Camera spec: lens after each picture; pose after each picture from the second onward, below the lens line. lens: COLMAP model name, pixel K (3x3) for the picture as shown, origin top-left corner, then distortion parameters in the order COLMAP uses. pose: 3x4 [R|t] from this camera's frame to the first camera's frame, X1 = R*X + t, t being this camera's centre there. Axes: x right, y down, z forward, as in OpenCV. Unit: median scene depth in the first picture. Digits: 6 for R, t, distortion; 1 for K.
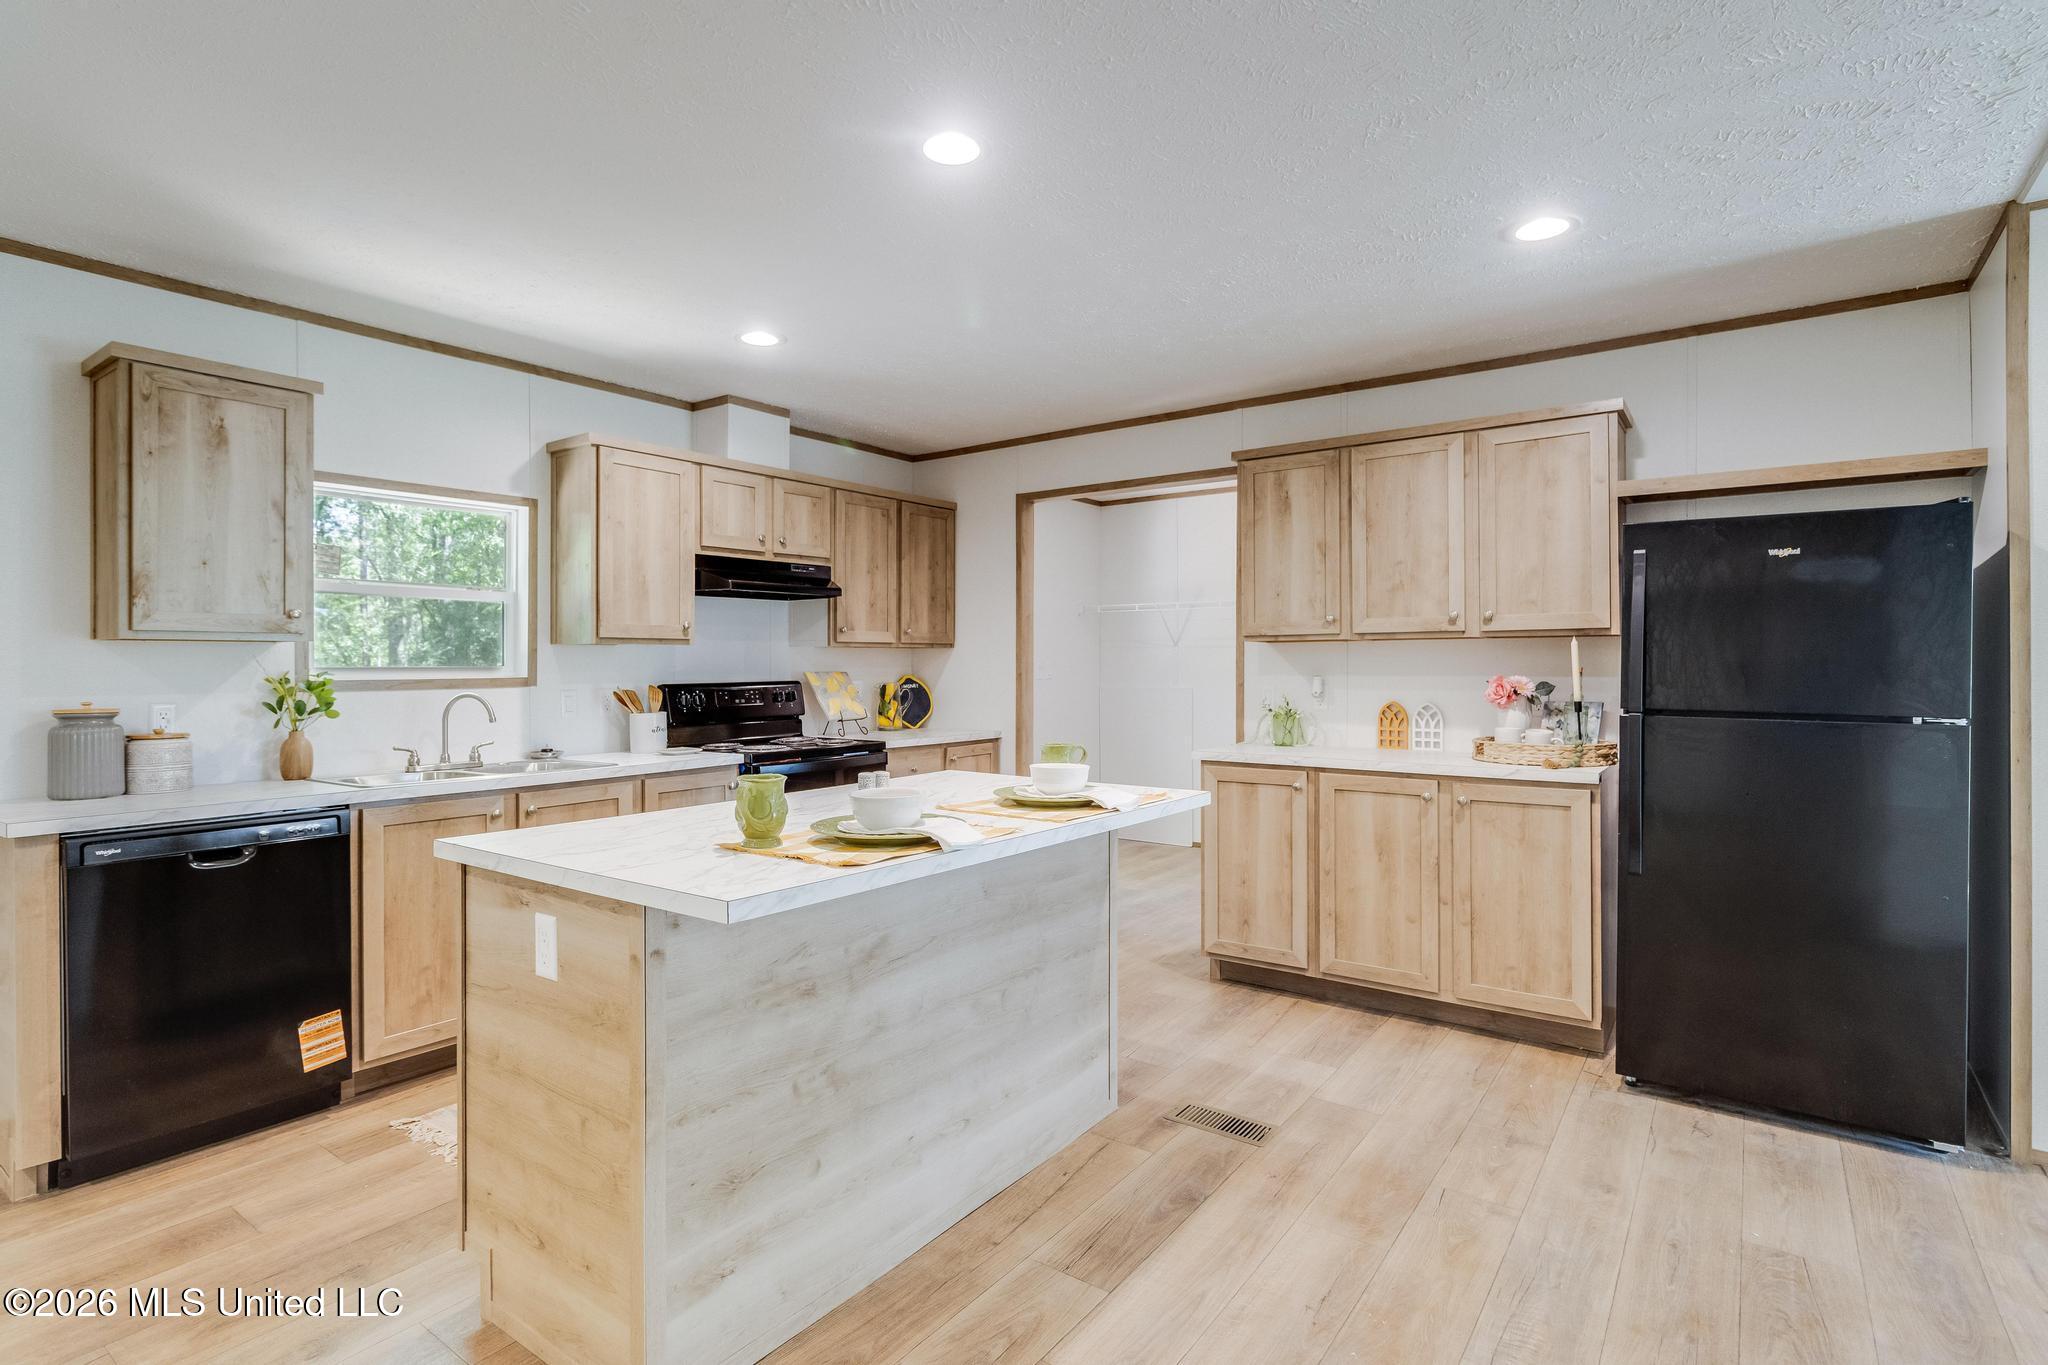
lens RADIAL K [[996.9, 0, 1002.5], [0, 996.9, 671.6], [0, 0, 1]] dist [-0.002044, -0.000383]
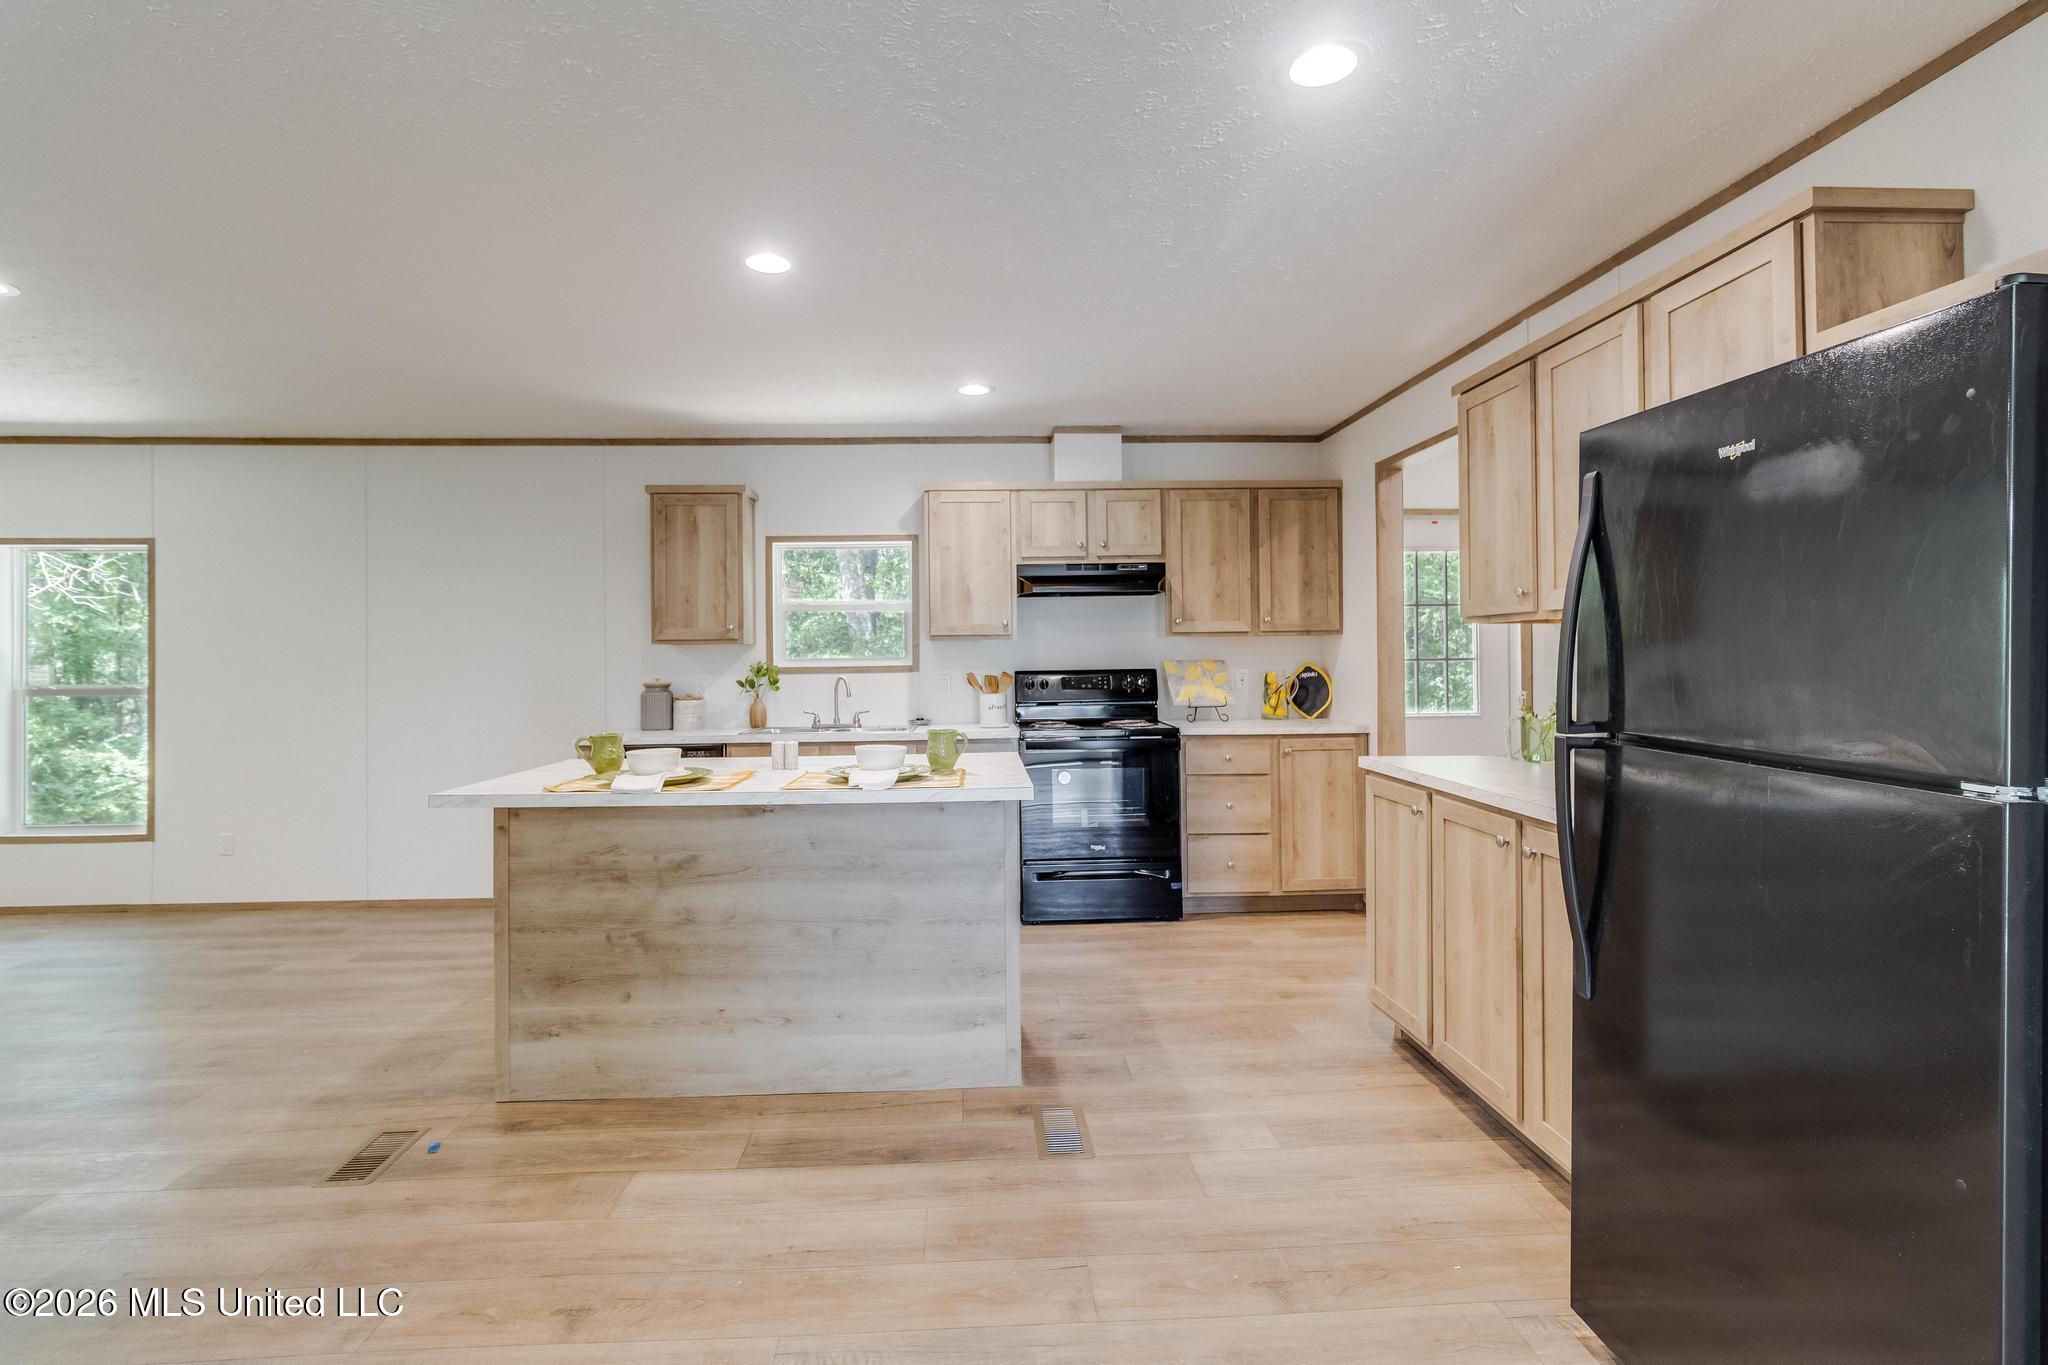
lens RADIAL K [[973.7, 0, 1015.2], [0, 973.7, 650.5], [0, 0, 1]] dist [-0.002146, 0.000048]
pose [[0.639292, -0.006530, -0.768937, 0.766736], [0.004095, 0.999979, -0.005087, -0.008557], [0.768953, 0.000104, 0.639305, 0.297889]]
